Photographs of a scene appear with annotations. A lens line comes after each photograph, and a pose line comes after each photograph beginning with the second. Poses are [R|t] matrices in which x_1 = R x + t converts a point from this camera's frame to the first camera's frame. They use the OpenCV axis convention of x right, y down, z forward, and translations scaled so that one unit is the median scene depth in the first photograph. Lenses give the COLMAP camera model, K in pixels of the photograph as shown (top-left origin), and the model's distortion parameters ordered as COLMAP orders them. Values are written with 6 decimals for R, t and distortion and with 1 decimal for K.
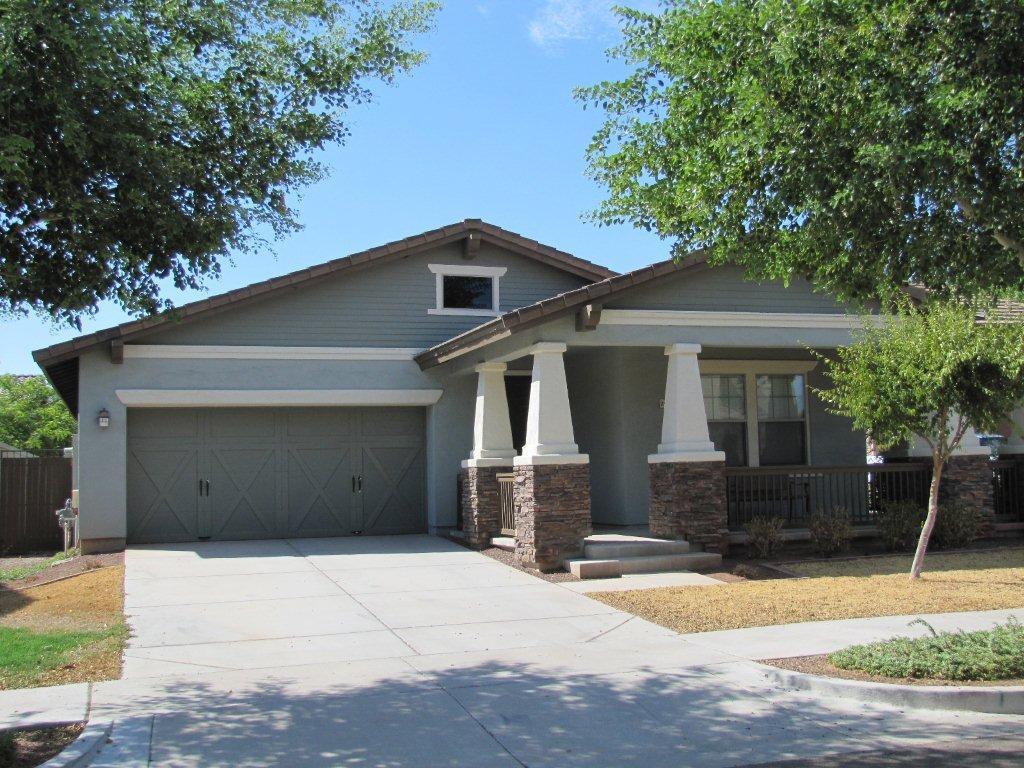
lens RADIAL K [[1189.8, 0, 512.0], [0, 1189.8, 384.0], [0, 0, 1]] dist [-0.002846, 0.020327]
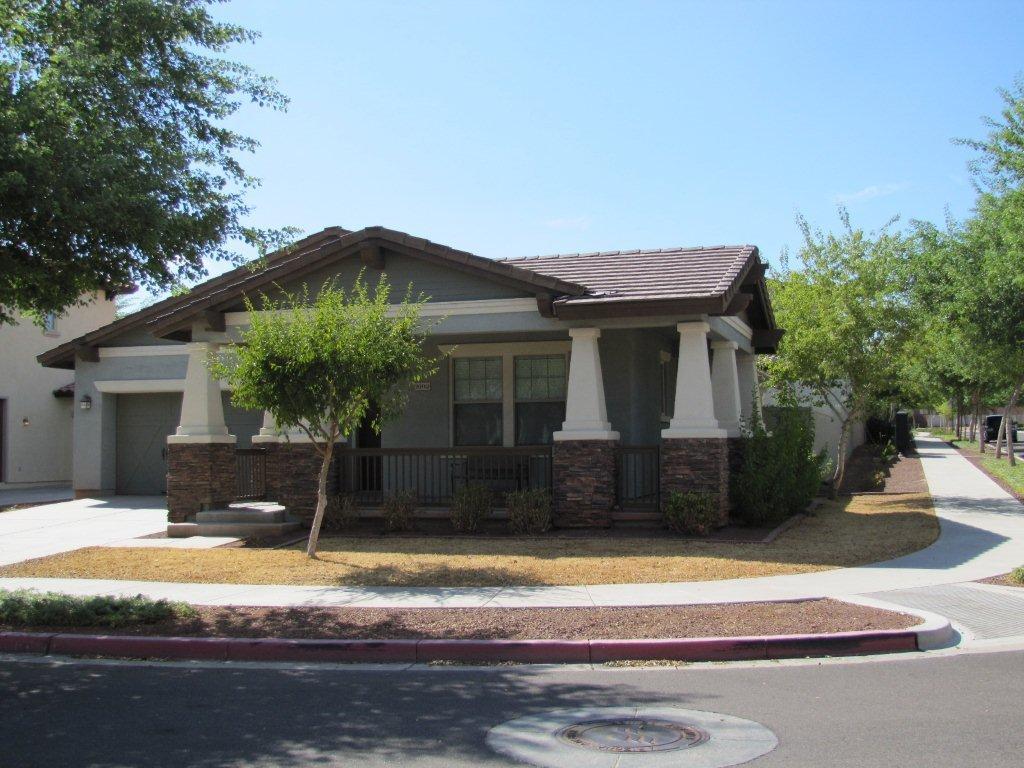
lens RADIAL K [[1077.1, 0, 512.0], [0, 1077.1, 384.0], [0, 0, 1]] dist [-0.010496, -0.004600]
pose [[0.847236, -0.010855, -0.531105, 0.737817], [0.024526, 0.999524, 0.018696, -0.003366], [0.530650, -0.028866, 0.847099, 0.210565]]
